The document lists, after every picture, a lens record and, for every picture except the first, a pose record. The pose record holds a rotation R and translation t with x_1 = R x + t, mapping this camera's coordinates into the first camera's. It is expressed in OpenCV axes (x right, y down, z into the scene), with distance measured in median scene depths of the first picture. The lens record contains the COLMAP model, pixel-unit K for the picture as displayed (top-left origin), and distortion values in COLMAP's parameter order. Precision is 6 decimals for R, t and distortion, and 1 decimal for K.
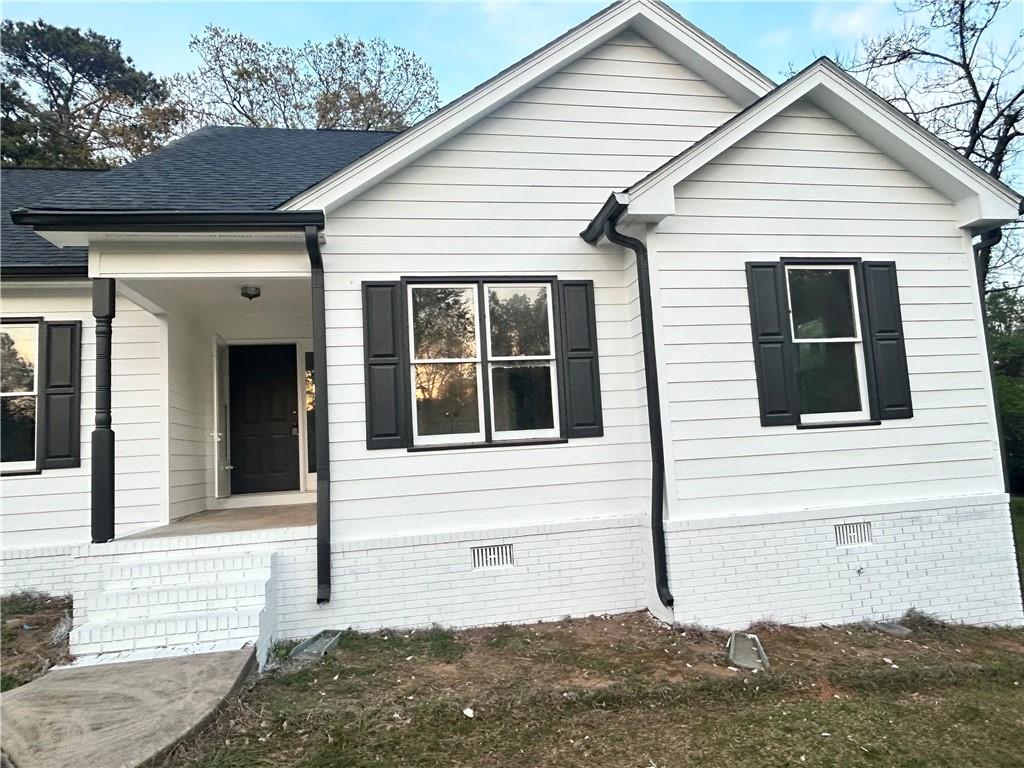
lens RADIAL K [[643.2, 0, 511.6], [0, 643.2, 386.3], [0, 0, 1]] dist [-0.007880, 0.003928]
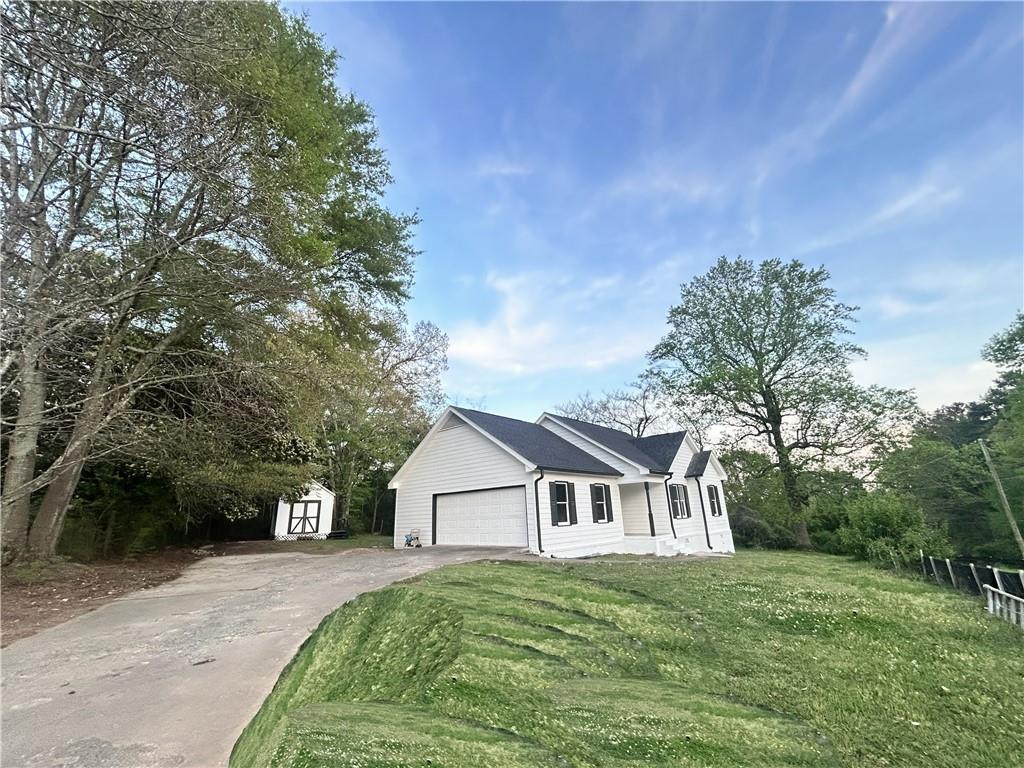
lens RADIAL K [[410.3, 0, 514.5], [0, 410.3, 385.3], [0, 0, 1]] dist [-0.001626, 0.000609]
pose [[0.800172, 0.209257, 0.562082, -3.120490], [-0.069406, 0.963172, -0.259773, 0.012115], [-0.595741, 0.168852, 0.785227, -0.938816]]
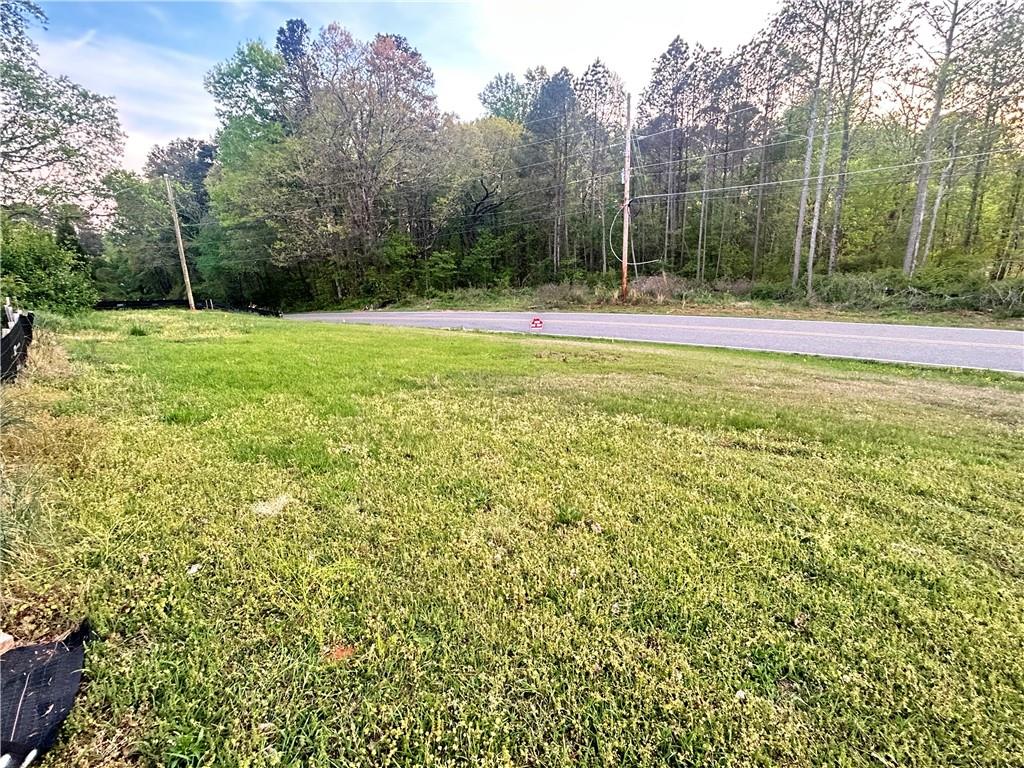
lens RADIAL K [[511.4, 0, 513.6], [0, 511.4, 386.3], [0, 0, 1]] dist [-0.006218, 0.003232]
pose [[-0.402166, -0.190127, 0.895608, -2.732410], [-0.049511, 0.981286, 0.186083, 0.008169], [-0.914227, 0.030494, -0.404053, -1.345778]]
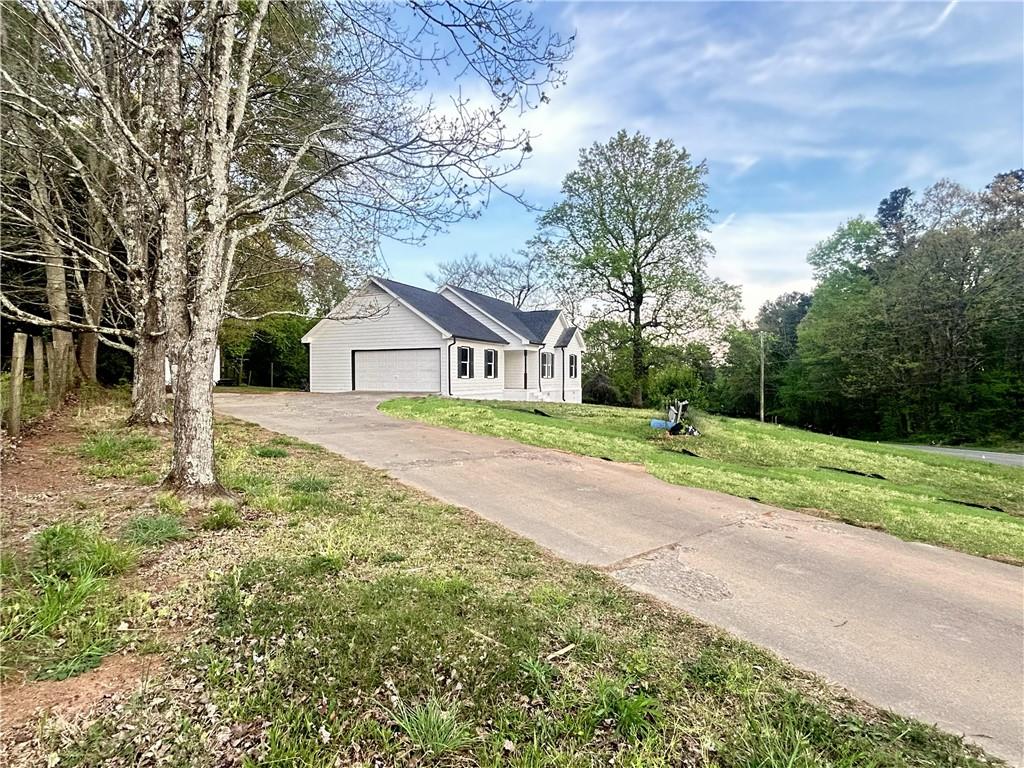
lens RADIAL K [[511.4, 0, 512.4], [0, 511.4, 382.5], [0, 0, 1]] dist [-0.006218, 0.003232]
pose [[0.581604, 0.049243, 0.811980, -4.464683], [-0.116551, 0.992912, 0.023267, 0.054155], [-0.805079, -0.108170, 0.583221, -1.768159]]
